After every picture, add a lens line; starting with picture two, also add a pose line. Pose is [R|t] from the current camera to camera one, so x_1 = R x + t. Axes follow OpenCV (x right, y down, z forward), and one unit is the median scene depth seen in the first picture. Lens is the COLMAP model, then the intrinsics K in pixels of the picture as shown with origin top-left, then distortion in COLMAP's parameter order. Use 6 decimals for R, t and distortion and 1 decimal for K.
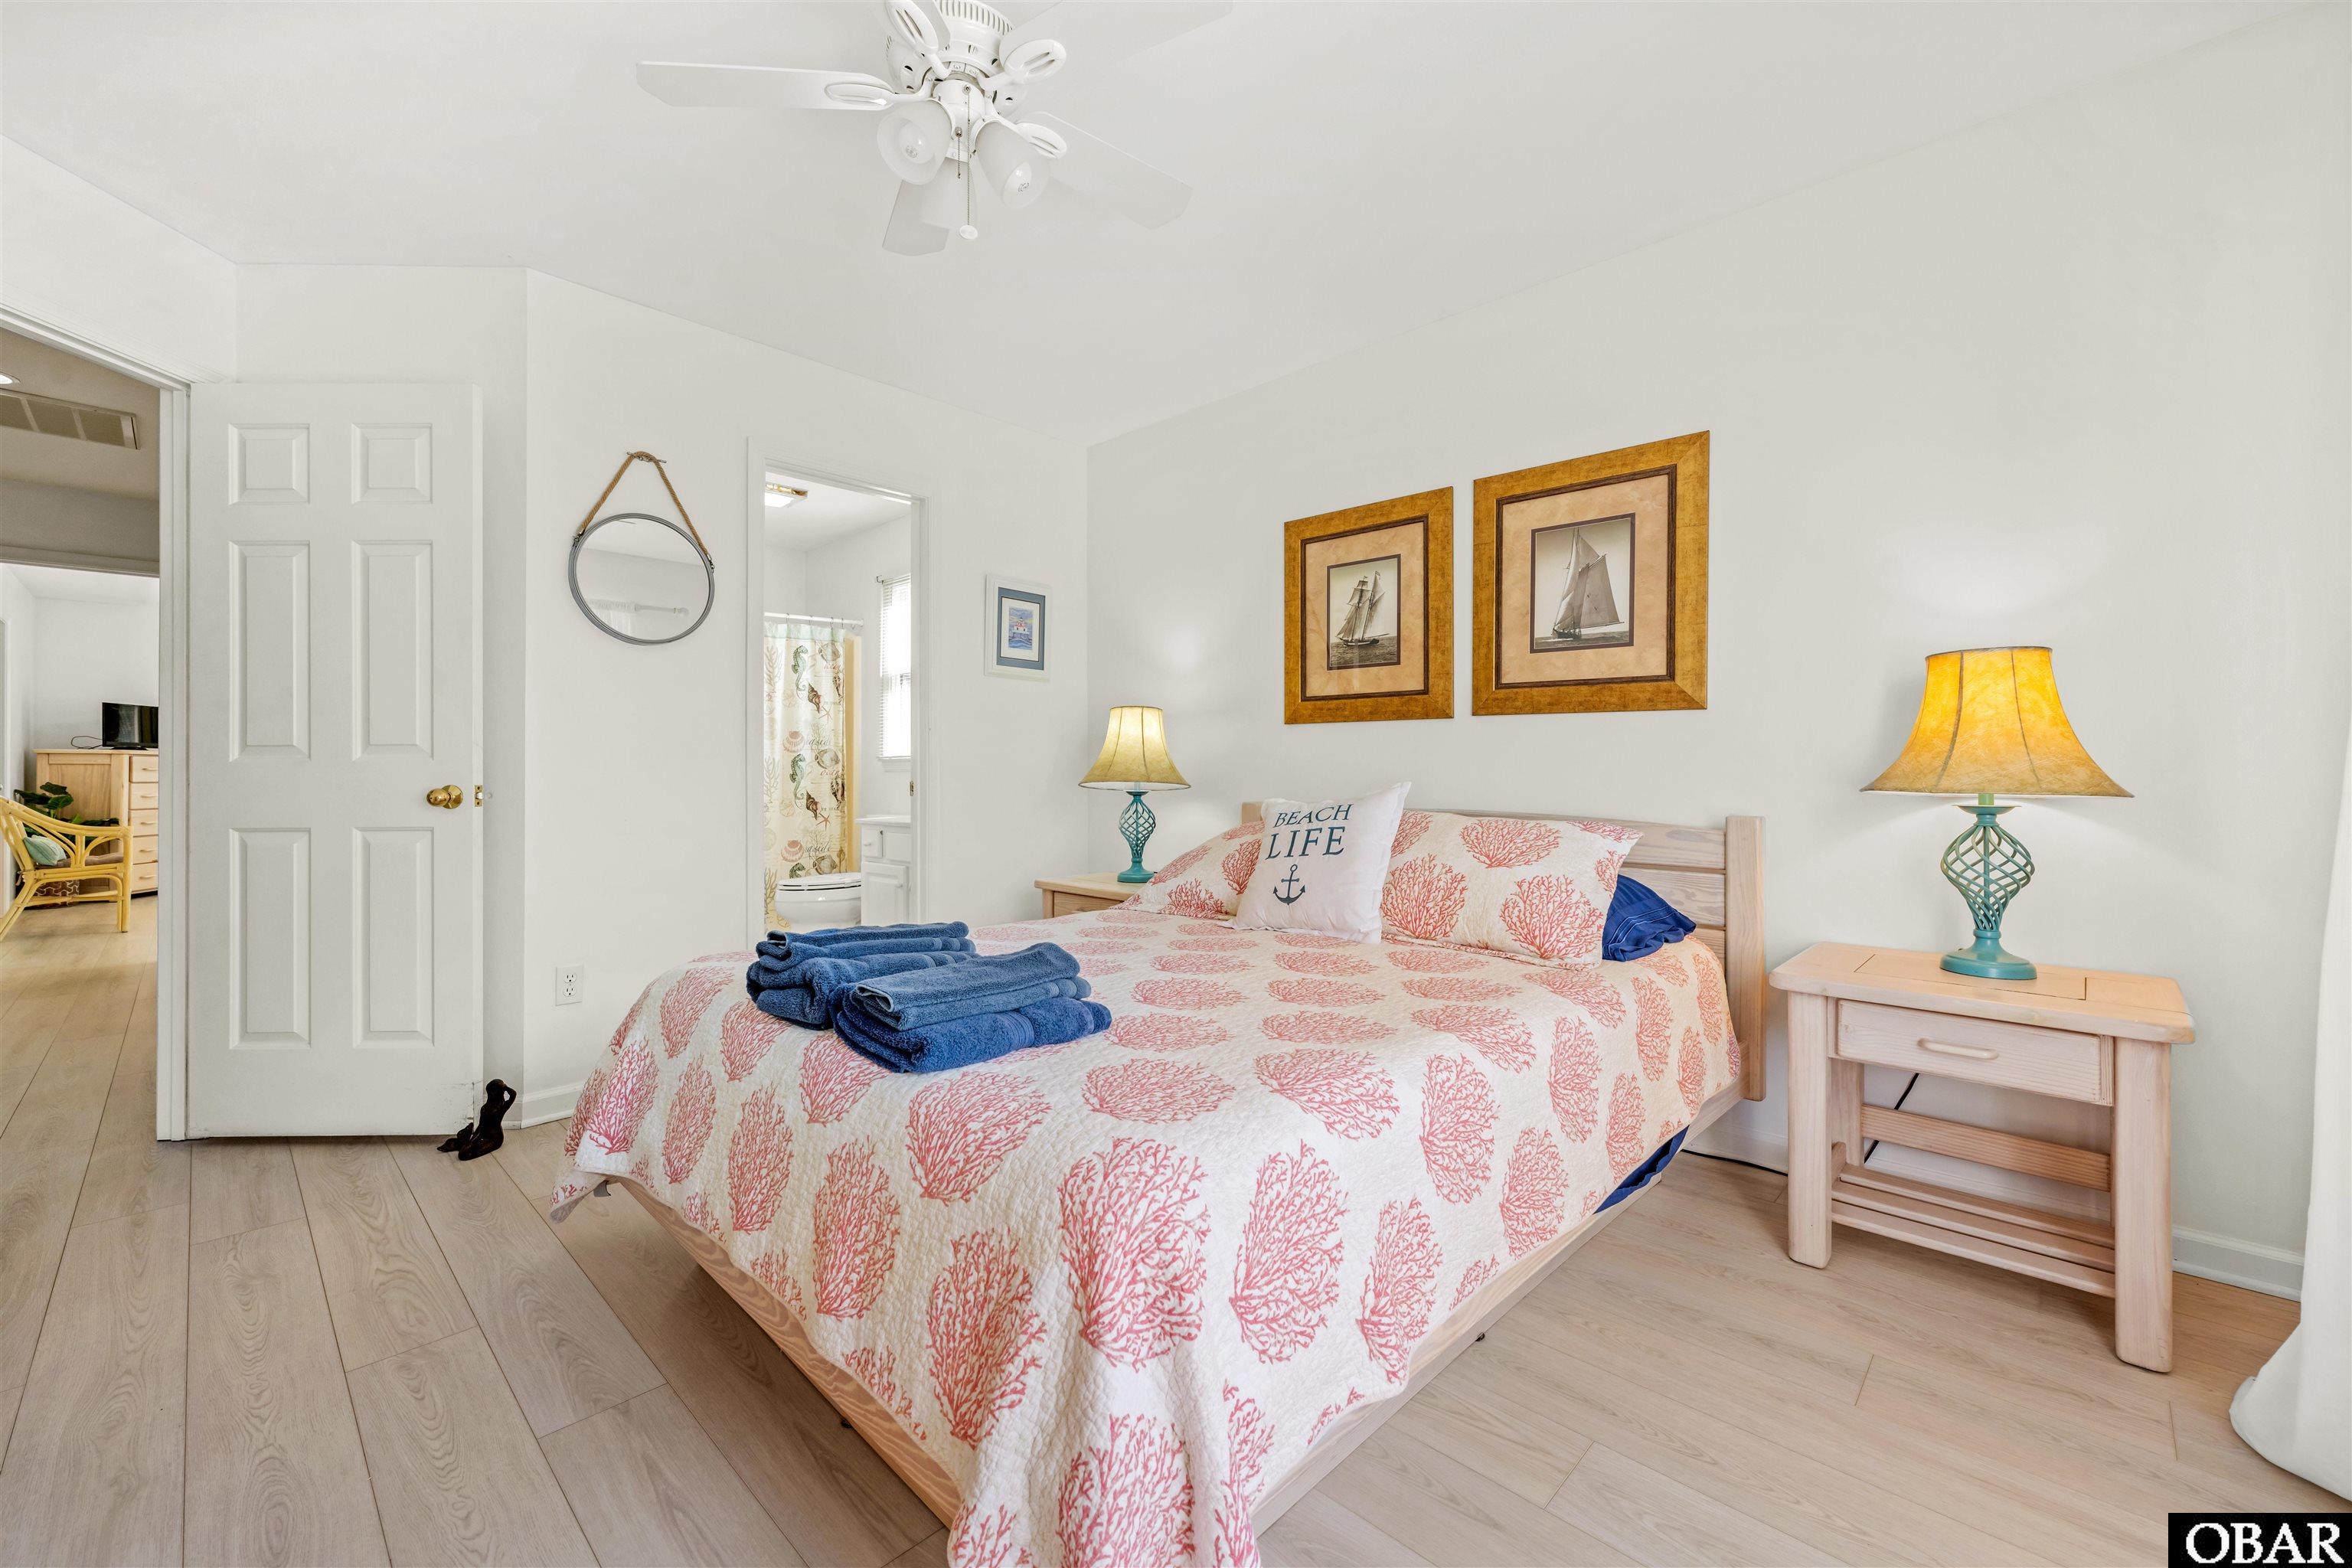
lens RADIAL K [[936.0, 0, 1173.9], [0, 936.0, 776.0], [0, 0, 1]] dist [-0.001114, -0.000127]
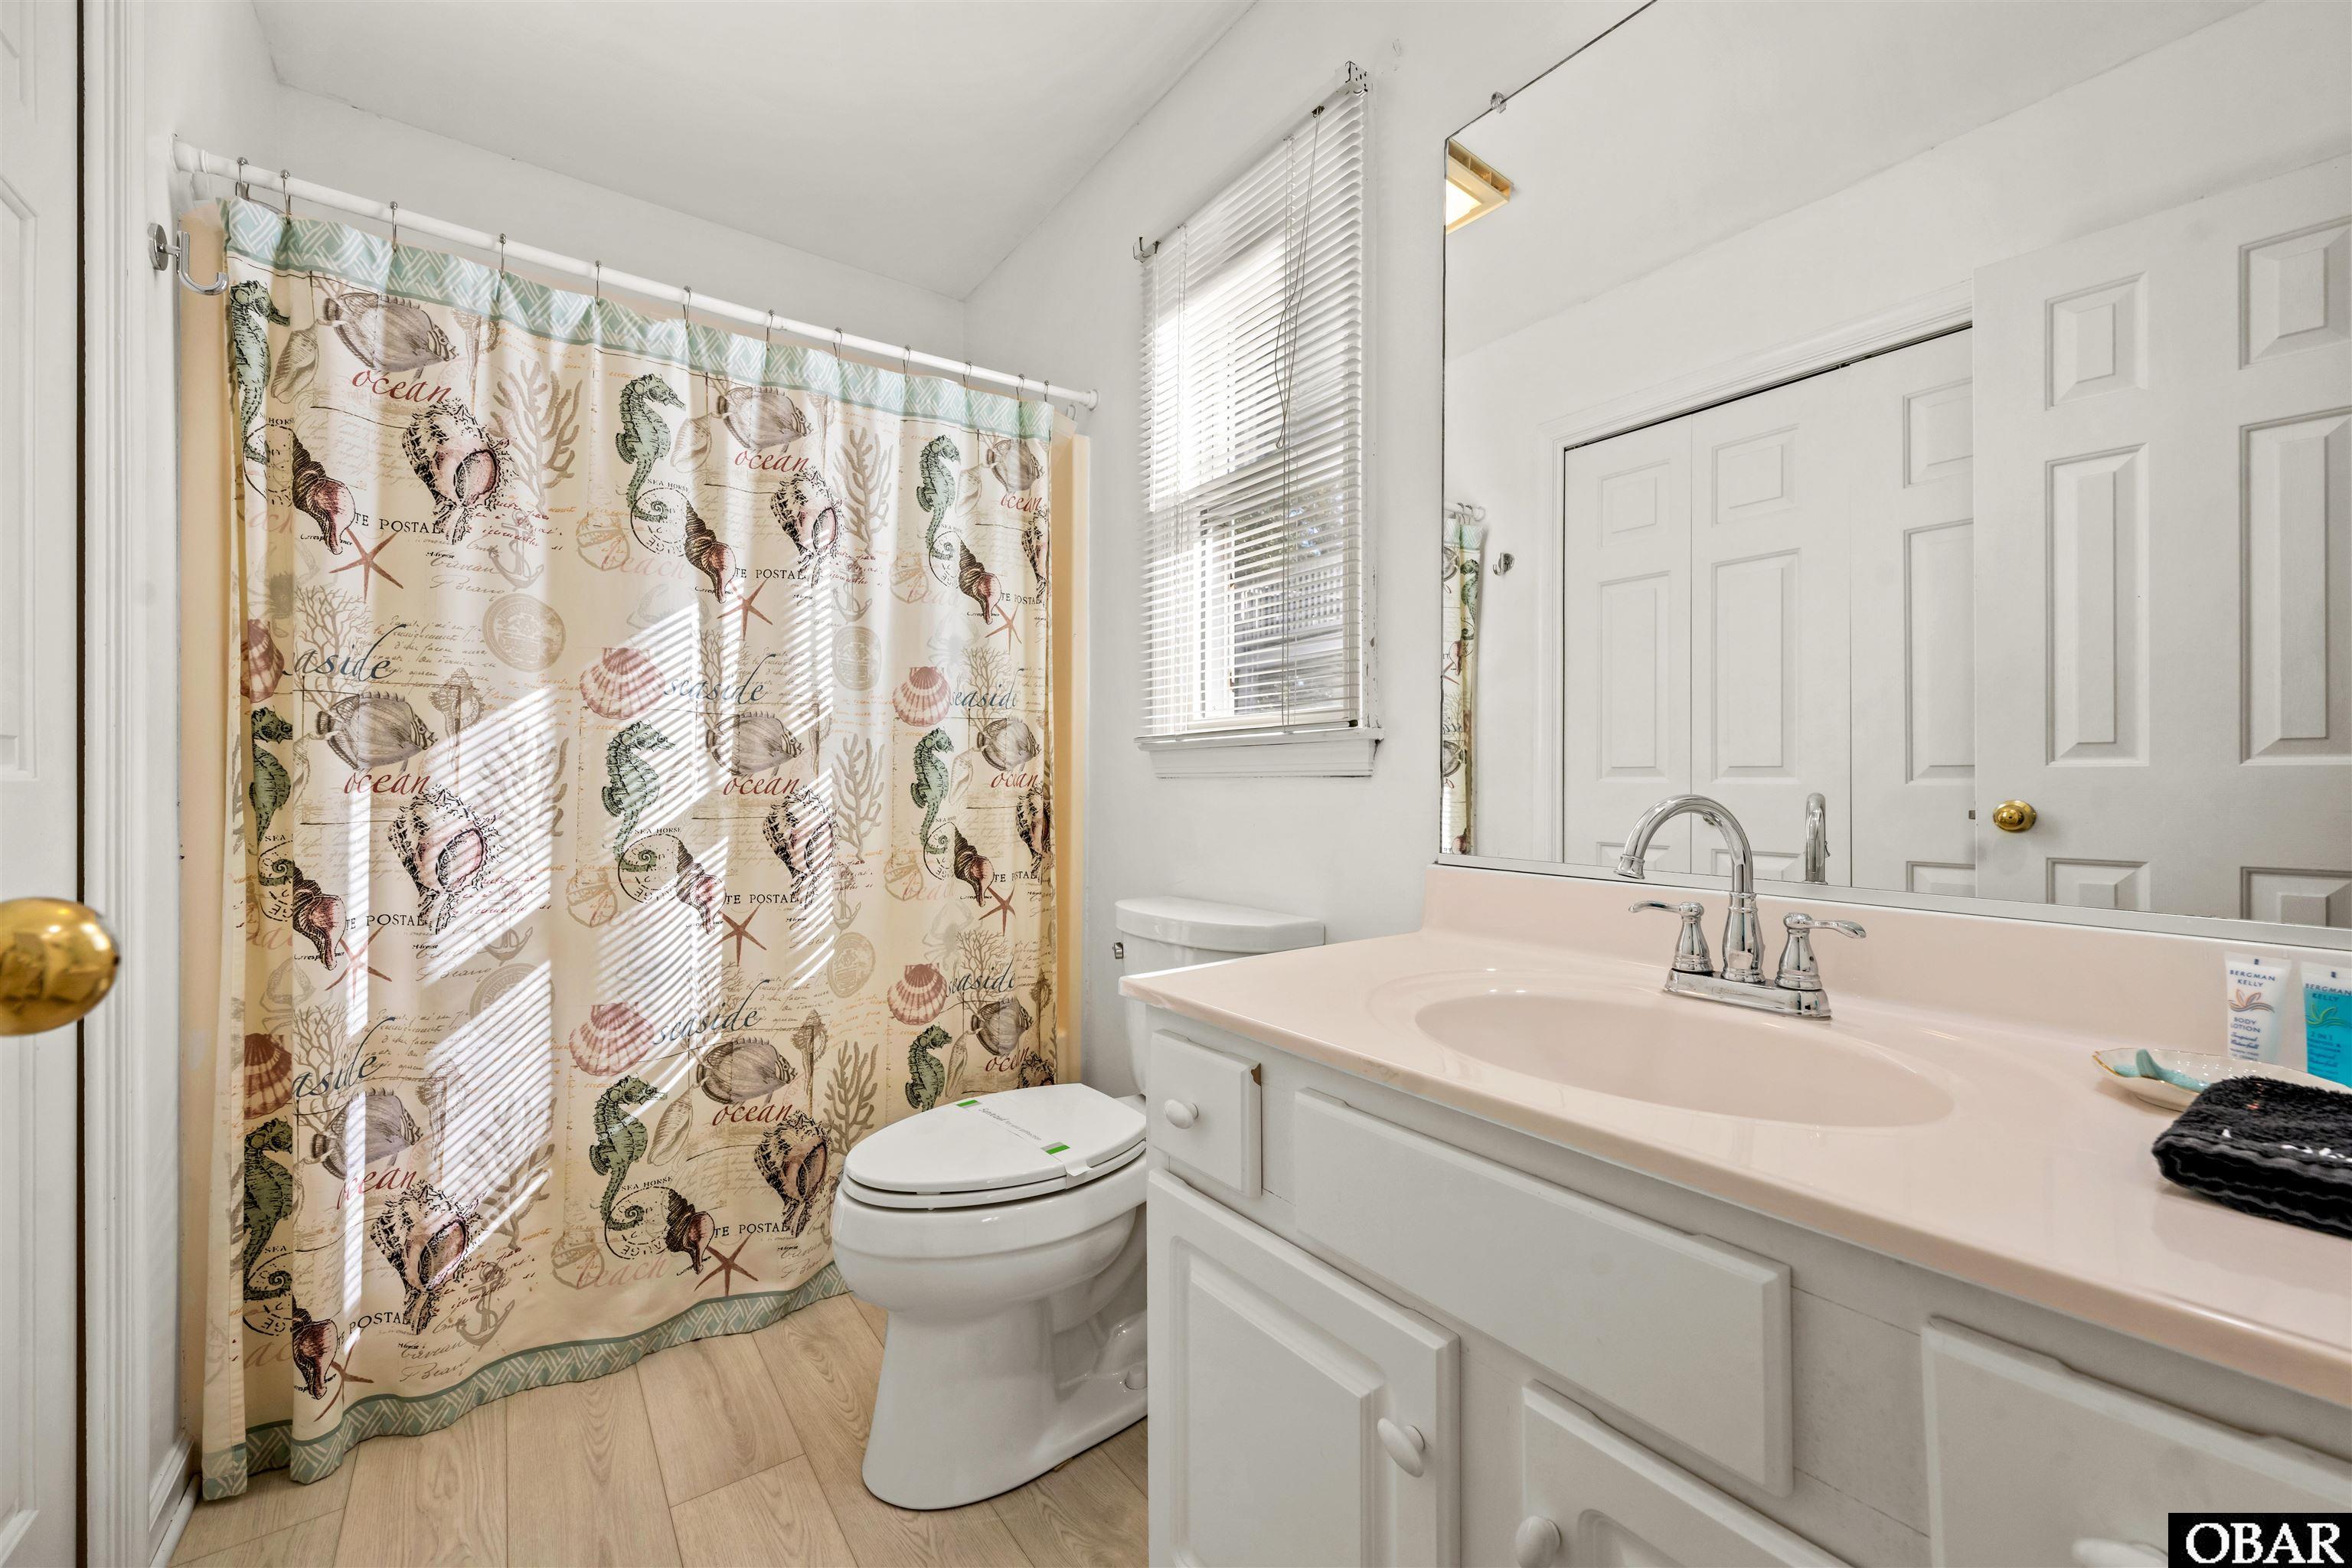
lens RADIAL K [[936.0, 0, 1173.9], [0, 936.0, 776.0], [0, 0, 1]] dist [-0.001114, -0.000127]
pose [[0.983764, -0.001605, -0.179458, -0.238546], [-0.000569, 0.999927, -0.012061, -0.000854], [0.179464, 0.011967, 0.983692, 0.645370]]
